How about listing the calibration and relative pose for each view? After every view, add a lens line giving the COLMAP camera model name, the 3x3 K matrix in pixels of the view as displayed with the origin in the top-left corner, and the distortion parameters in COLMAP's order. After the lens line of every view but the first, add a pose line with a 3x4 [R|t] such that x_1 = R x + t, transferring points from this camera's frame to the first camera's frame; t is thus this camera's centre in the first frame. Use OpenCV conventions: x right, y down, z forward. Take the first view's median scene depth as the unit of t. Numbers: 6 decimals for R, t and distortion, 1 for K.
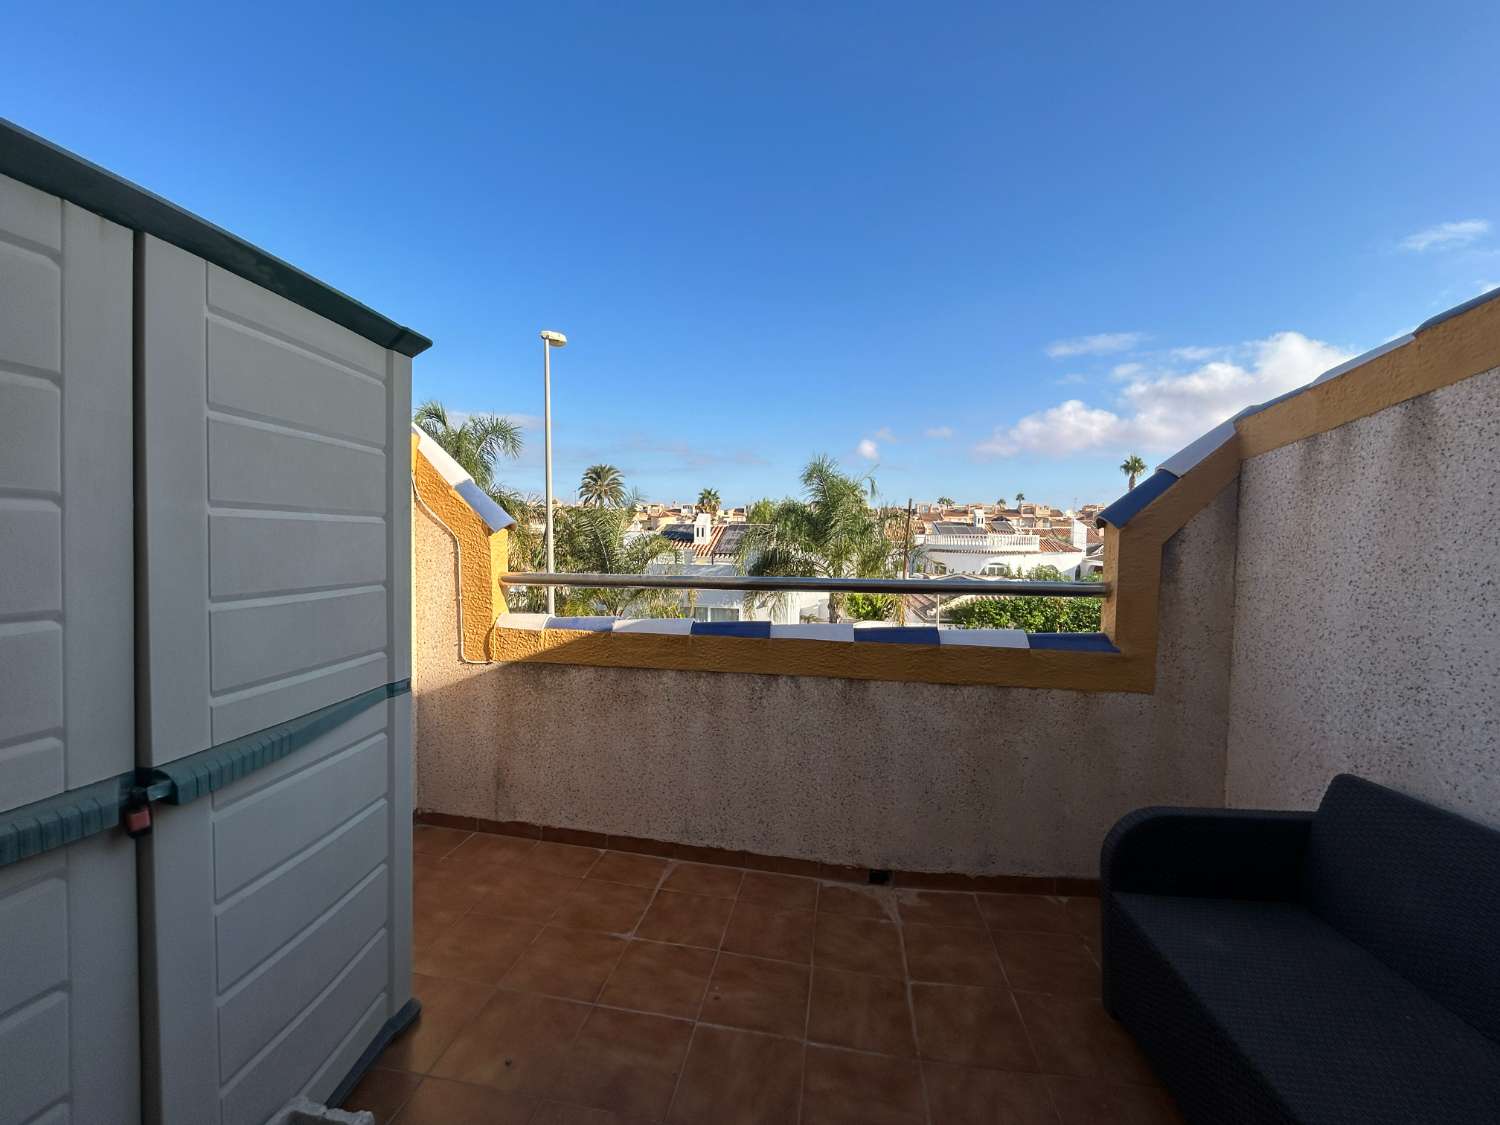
lens RADIAL K [[601.0, 0, 741.0], [0, 601.0, 557.9], [0, 0, 1]] dist [0.000491, -0.000106]
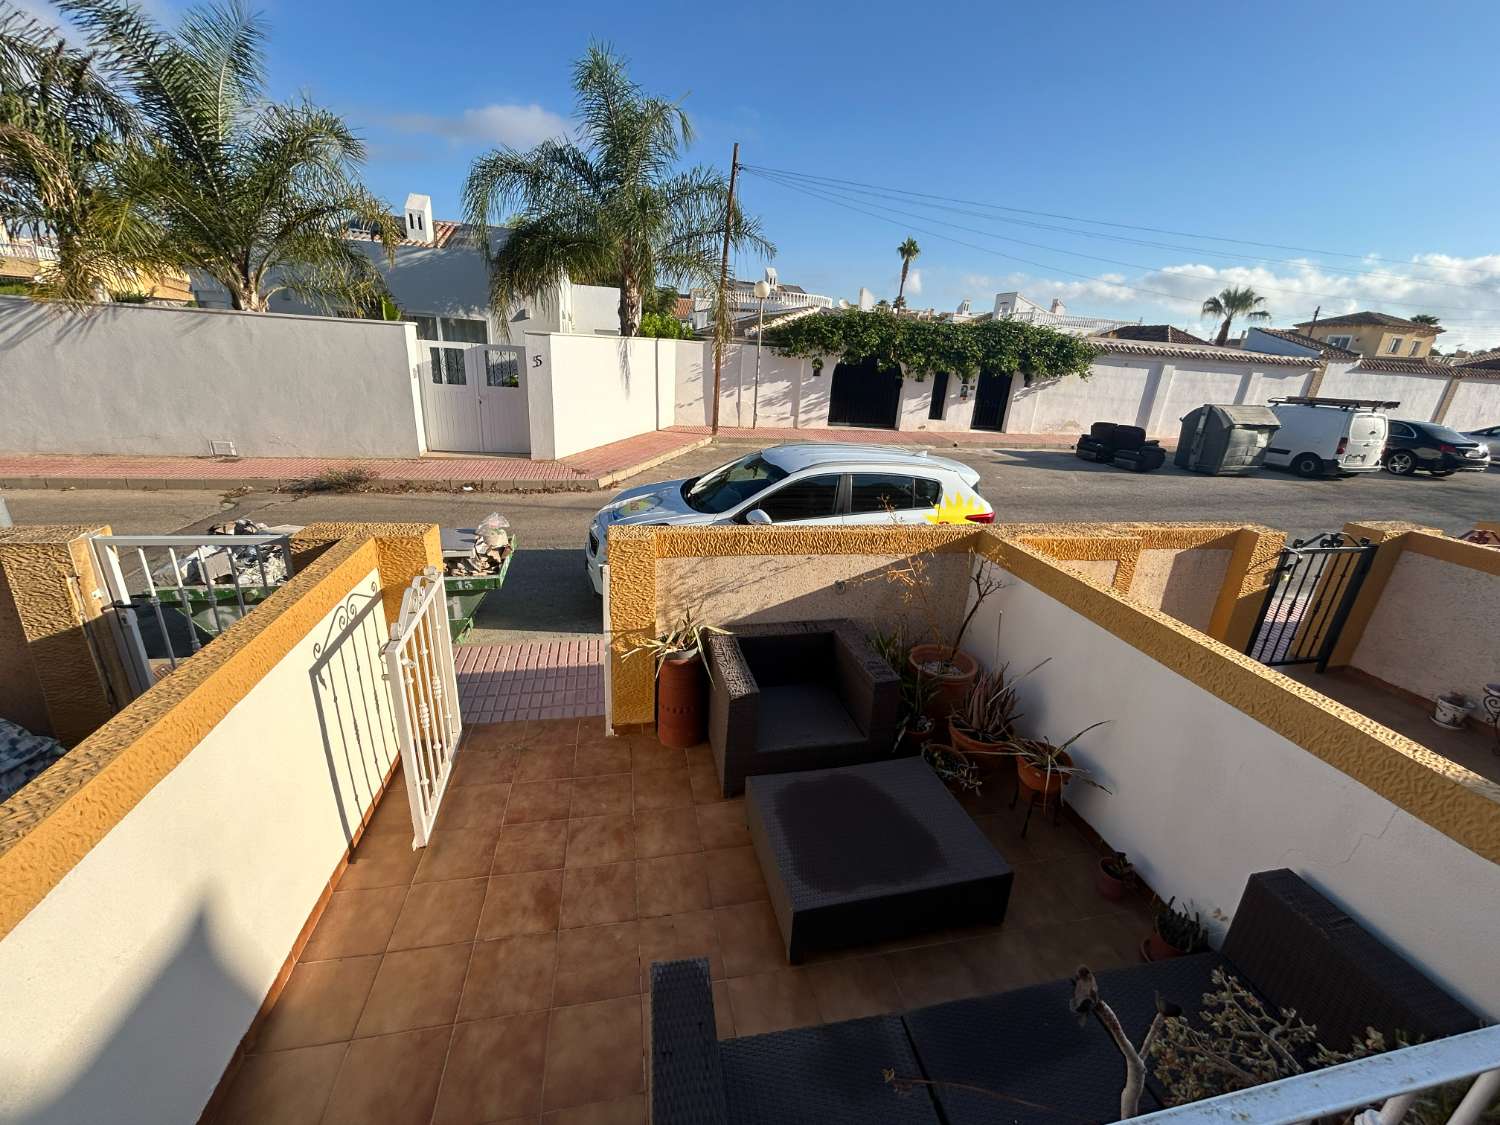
lens RADIAL K [[601.0, 0, 748.4], [0, 601.0, 557.4], [0, 0, 1]] dist [0.000491, -0.000106]
pose [[0.929664, -0.082376, 0.359080, 0.007717], [-0.034648, 0.950811, 0.307829, 0.129430], [-0.366775, -0.298619, 0.881080, 0.221527]]
